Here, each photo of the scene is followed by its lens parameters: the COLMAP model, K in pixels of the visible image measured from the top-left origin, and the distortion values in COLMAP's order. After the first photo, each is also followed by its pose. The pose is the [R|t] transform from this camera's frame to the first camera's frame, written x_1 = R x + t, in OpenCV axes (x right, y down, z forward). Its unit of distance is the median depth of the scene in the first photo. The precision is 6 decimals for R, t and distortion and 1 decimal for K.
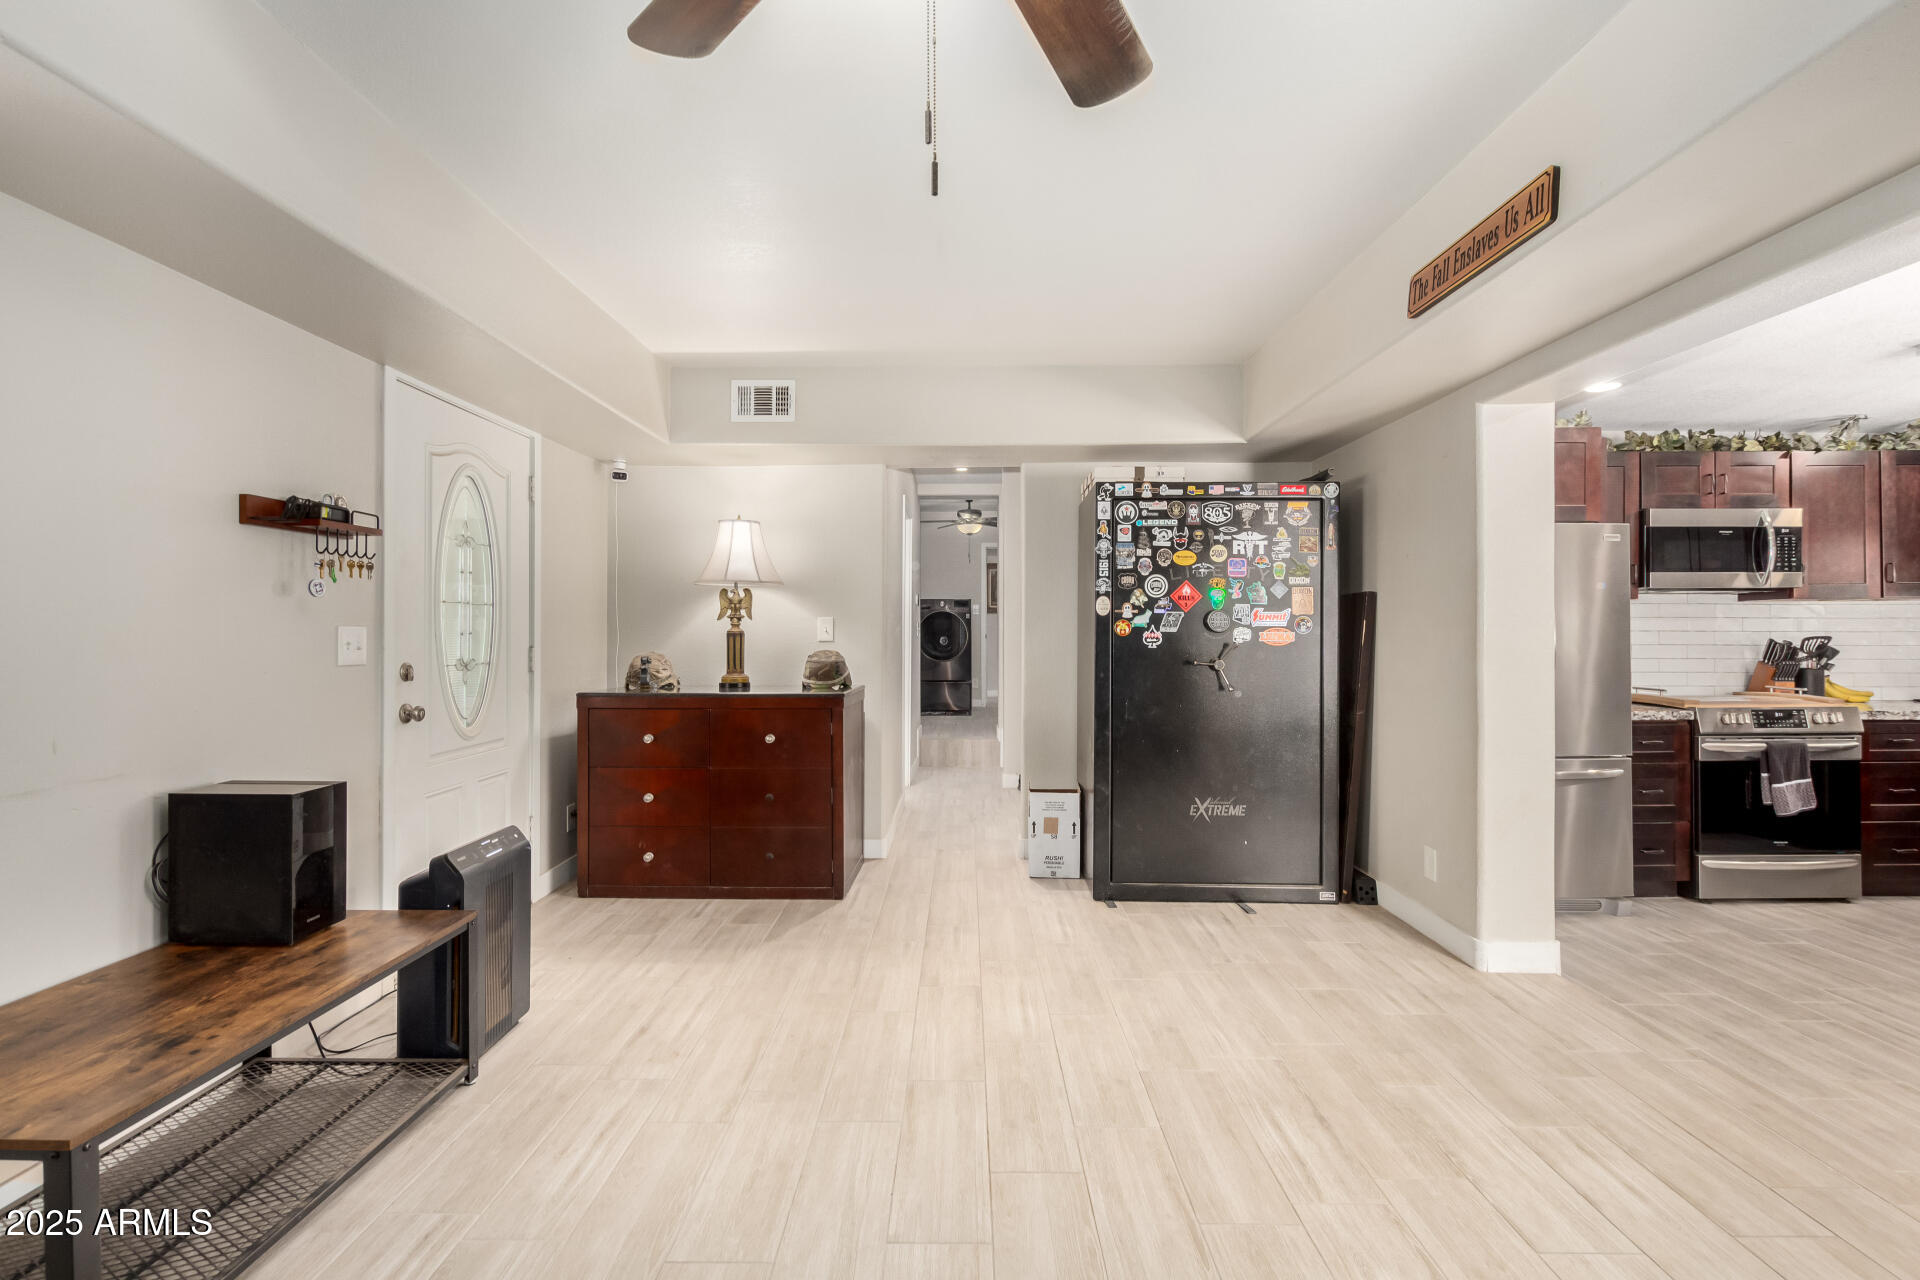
lens RADIAL K [[882.9, 0, 957.5], [0, 882.9, 625.0], [0, 0, 1]] dist [0.000748, -0.000205]
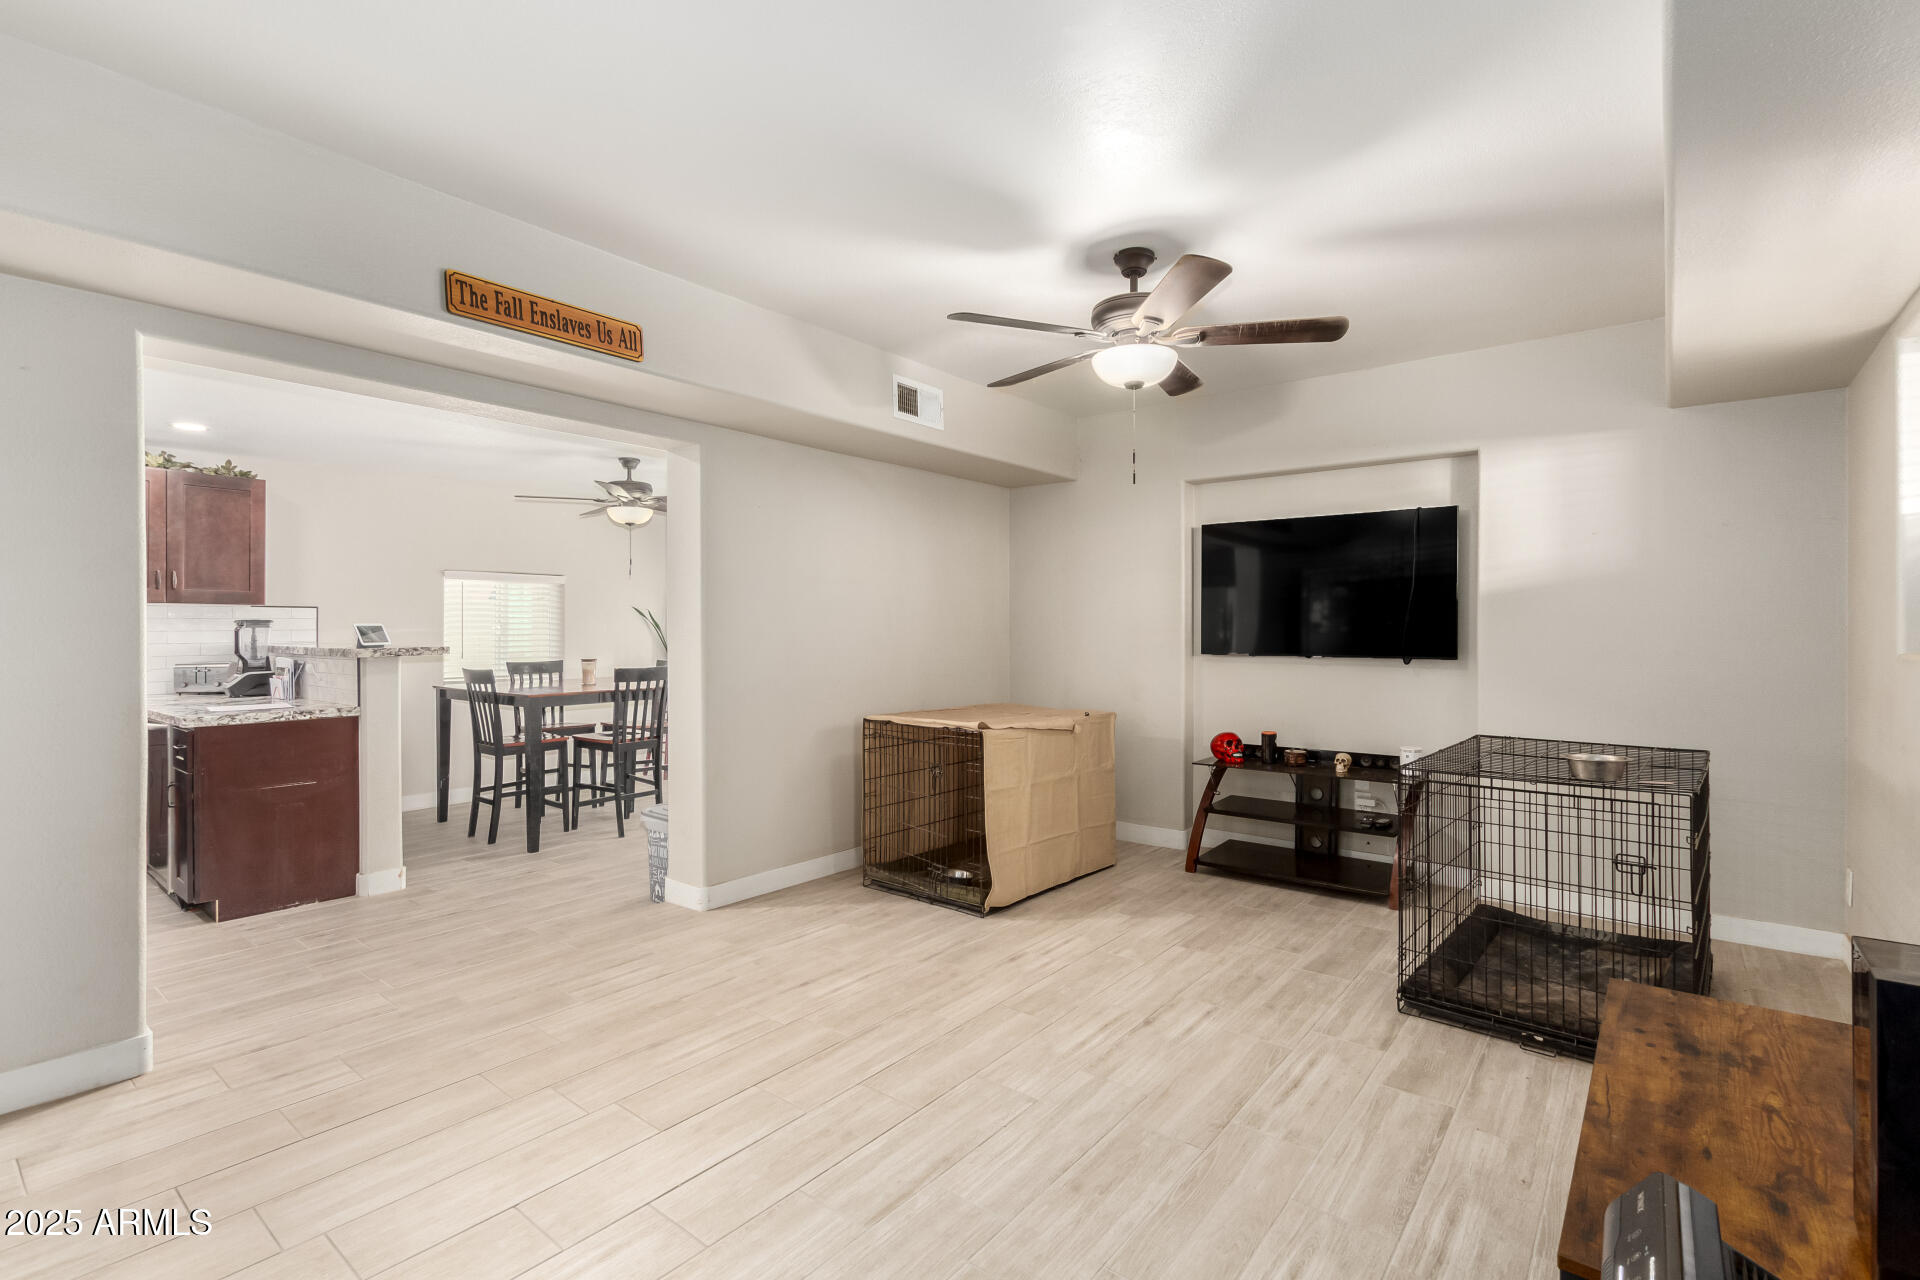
lens RADIAL K [[882.9, 0, 957.5], [0, 882.9, 625.0], [0, 0, 1]] dist [0.000748, -0.000205]
pose [[-0.786637, 0.003969, 0.617404, -0.621495], [-0.000389, 0.999976, -0.006924, 0.007950], [-0.617416, -0.005687, -0.786616, 1.649290]]
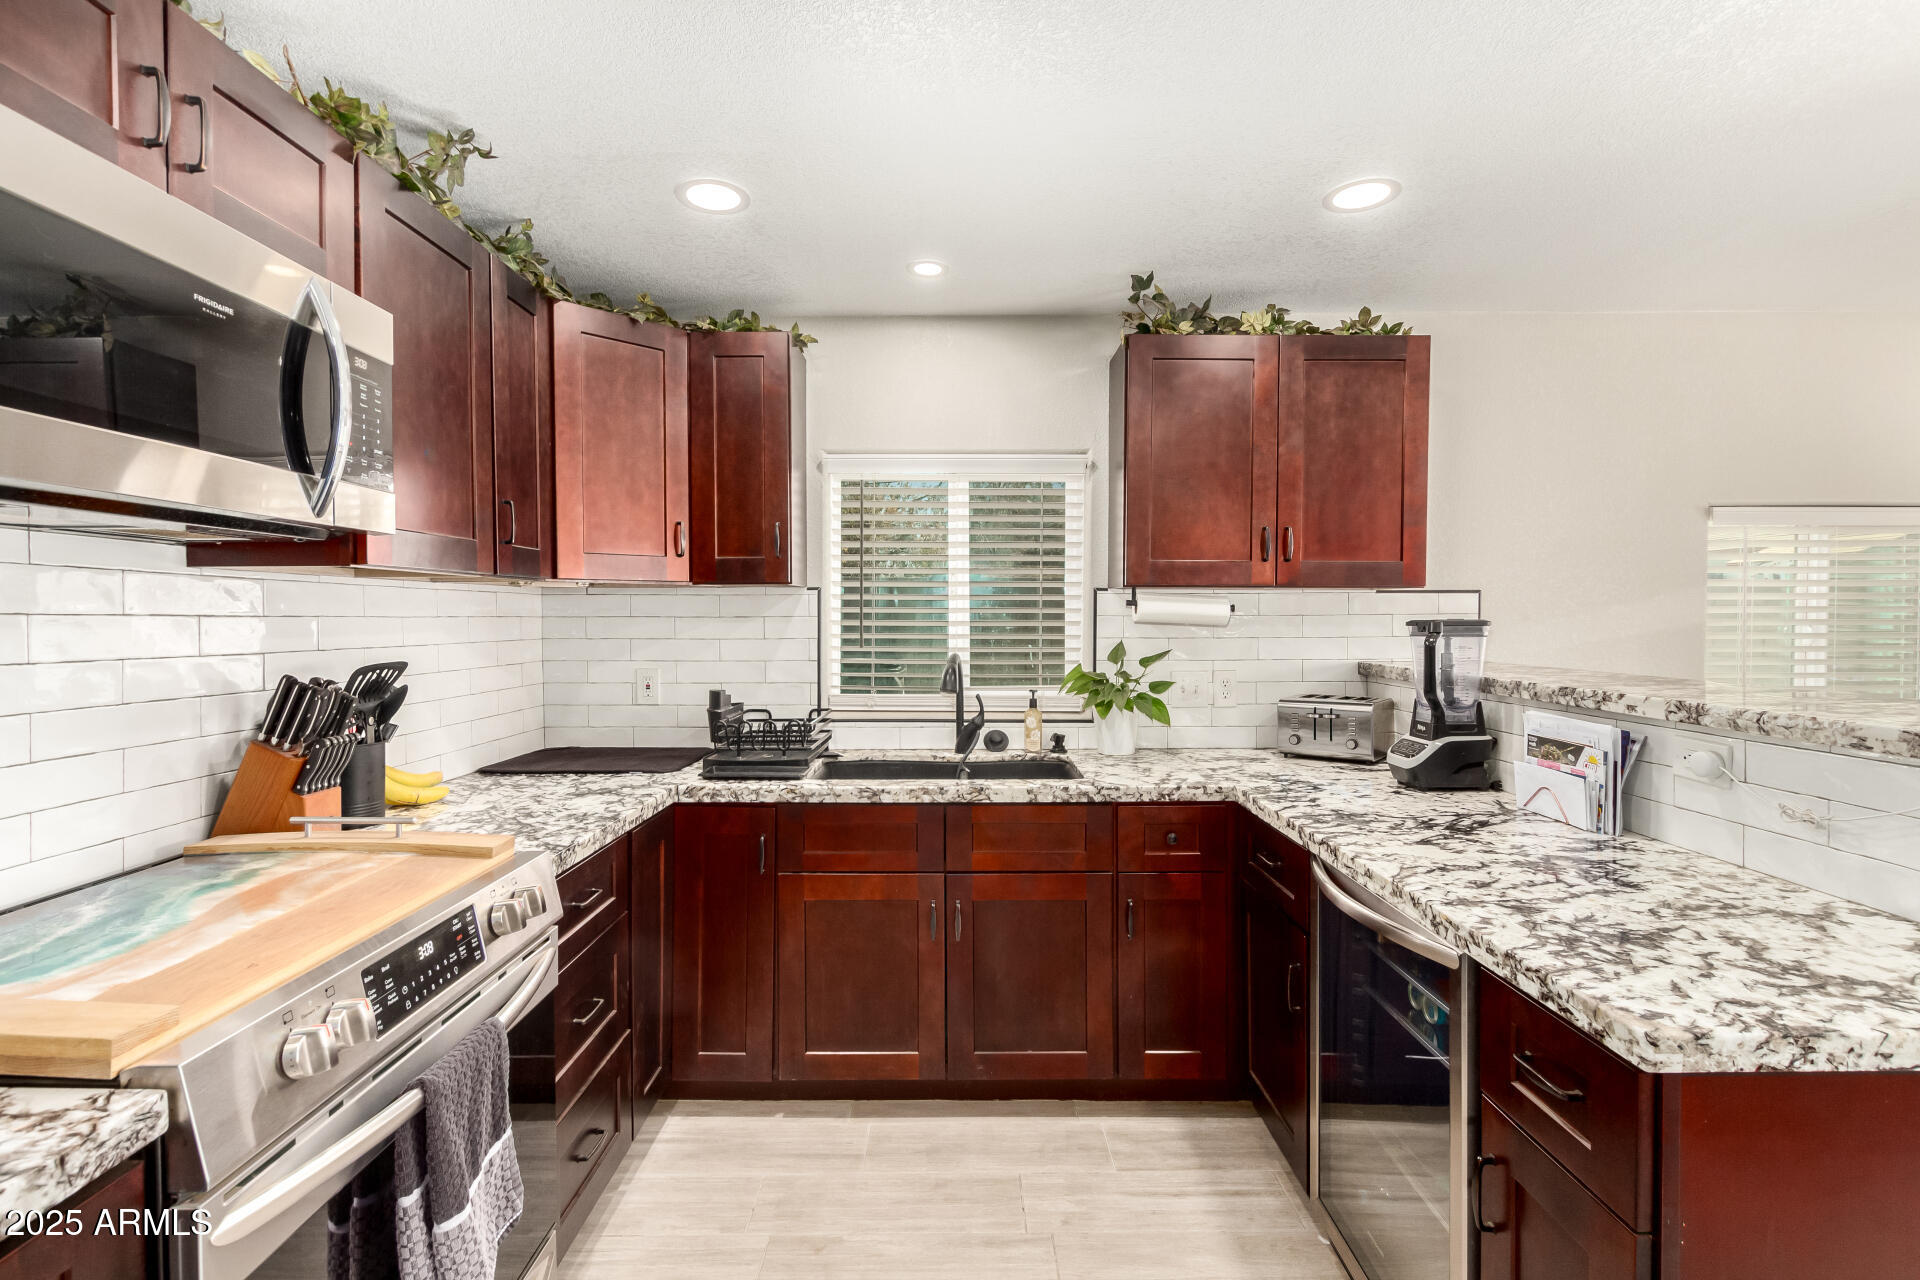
lens RADIAL K [[882.9, 0, 957.5], [0, 882.9, 625.0], [0, 0, 1]] dist [0.000748, -0.000205]
pose [[-0.011420, -0.010599, 0.999879, 1.202679], [-0.006339, 0.999924, 0.010527, -0.021622], [-0.999915, -0.006218, -0.011486, 1.567360]]
